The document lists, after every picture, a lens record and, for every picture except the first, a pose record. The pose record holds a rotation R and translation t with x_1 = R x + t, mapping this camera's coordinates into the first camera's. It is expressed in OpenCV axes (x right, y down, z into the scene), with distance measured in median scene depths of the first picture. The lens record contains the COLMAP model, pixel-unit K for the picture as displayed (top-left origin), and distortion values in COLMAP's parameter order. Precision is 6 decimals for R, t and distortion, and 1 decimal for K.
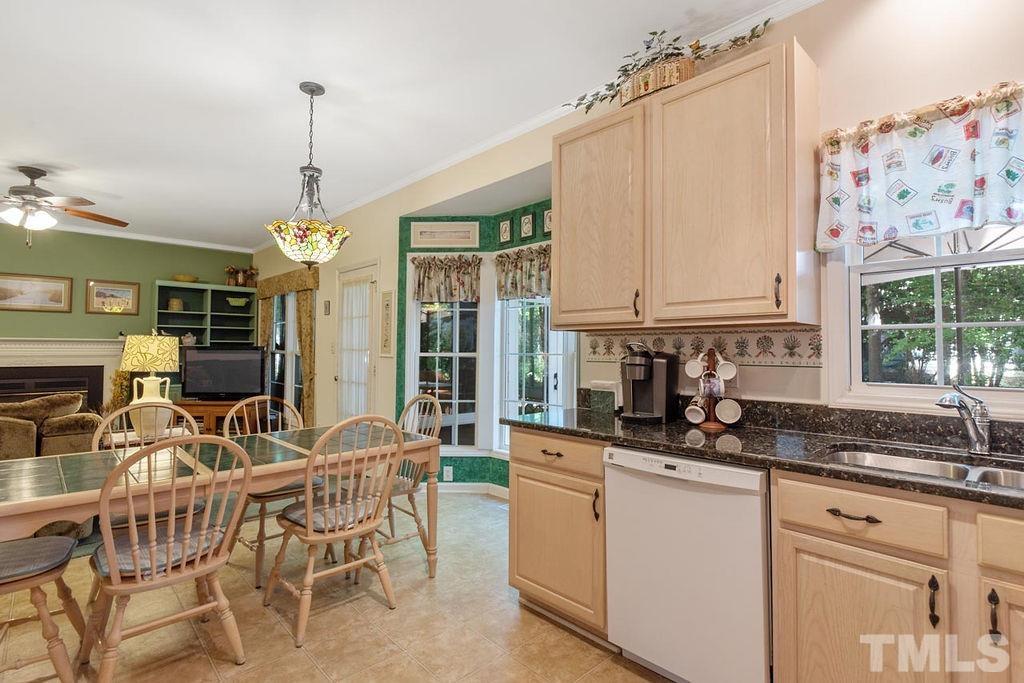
lens RADIAL K [[500.5, 0, 512.2], [0, 500.5, 336.4], [0, 0, 1]] dist [-0.004268, -0.000737]
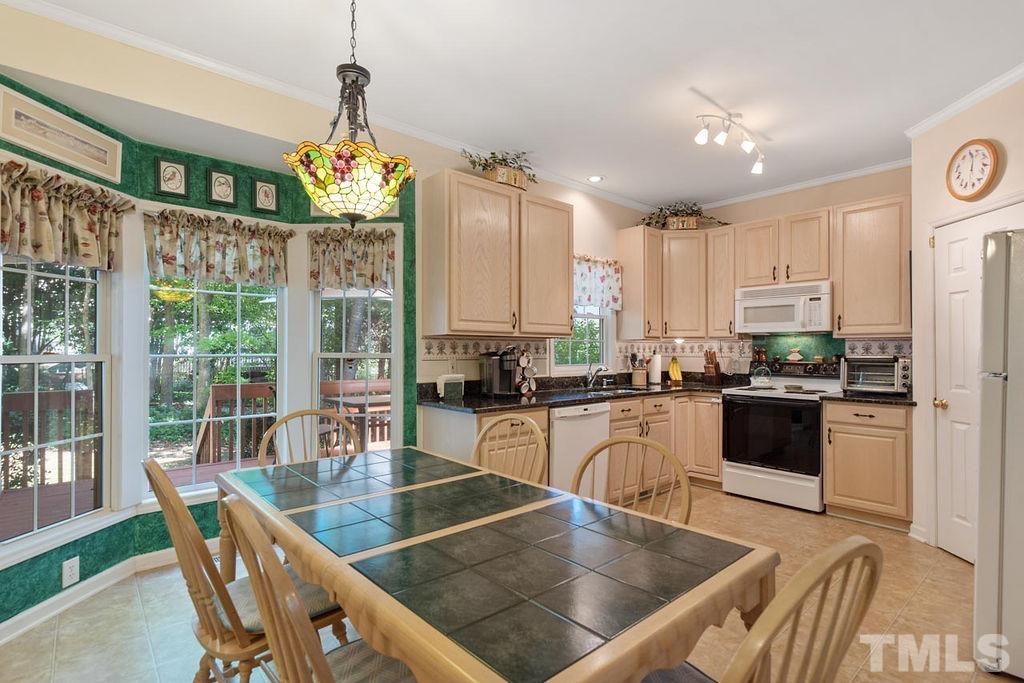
lens RADIAL K [[500.5, 0, 510.1], [0, 500.5, 351.0], [0, 0, 1]] dist [-0.004268, -0.000737]
pose [[0.027301, -0.004082, 0.999619, -1.291460], [-0.028380, 0.999585, 0.004857, 0.020973], [-0.999224, -0.028502, 0.027173, 0.960646]]
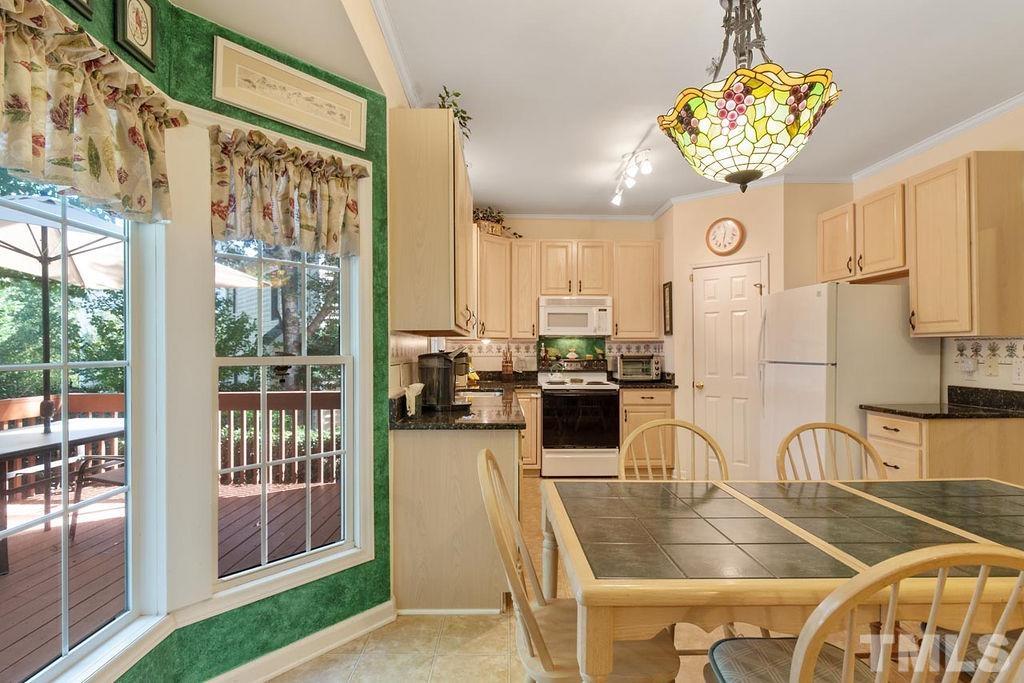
lens RADIAL K [[500.5, 0, 516.2], [0, 500.5, 350.2], [0, 0, 1]] dist [-0.004268, -0.000737]
pose [[-0.751417, -0.003678, 0.659817, -0.694493], [-0.020920, 0.999615, -0.018253, 0.044725], [-0.659496, -0.027519, -0.751204, 1.869259]]
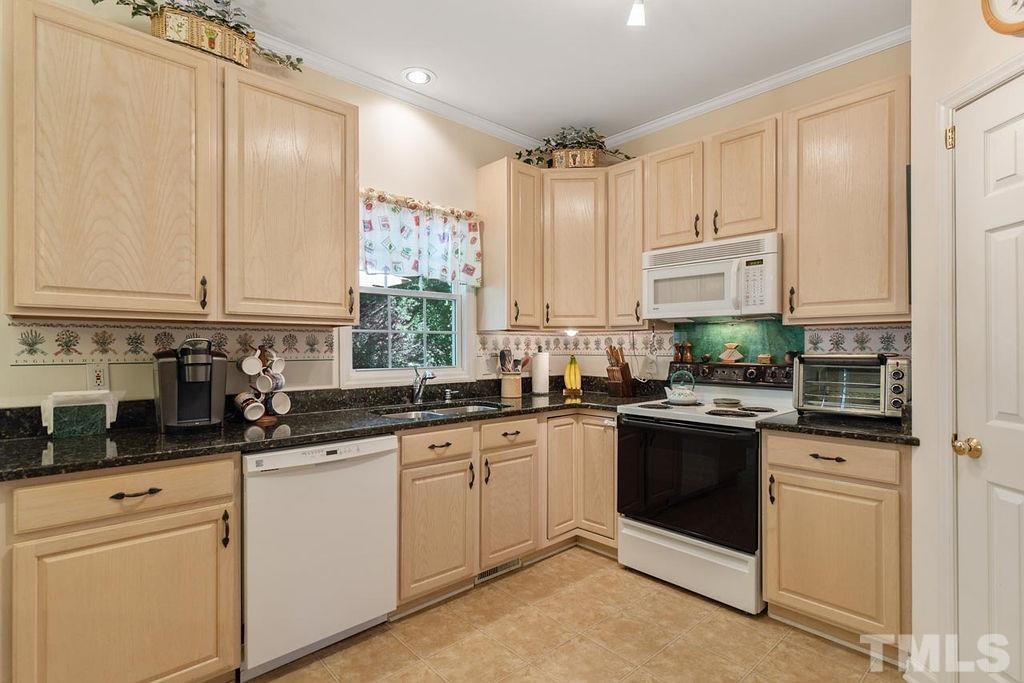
lens RADIAL K [[500.5, 0, 514.5], [0, 500.5, 351.4], [0, 0, 1]] dist [-0.004268, -0.000737]
pose [[0.004298, -0.011620, 0.999923, -0.601744], [-0.025514, 0.999606, 0.011726, 0.010853], [-0.999665, -0.025563, 0.004000, 0.457065]]
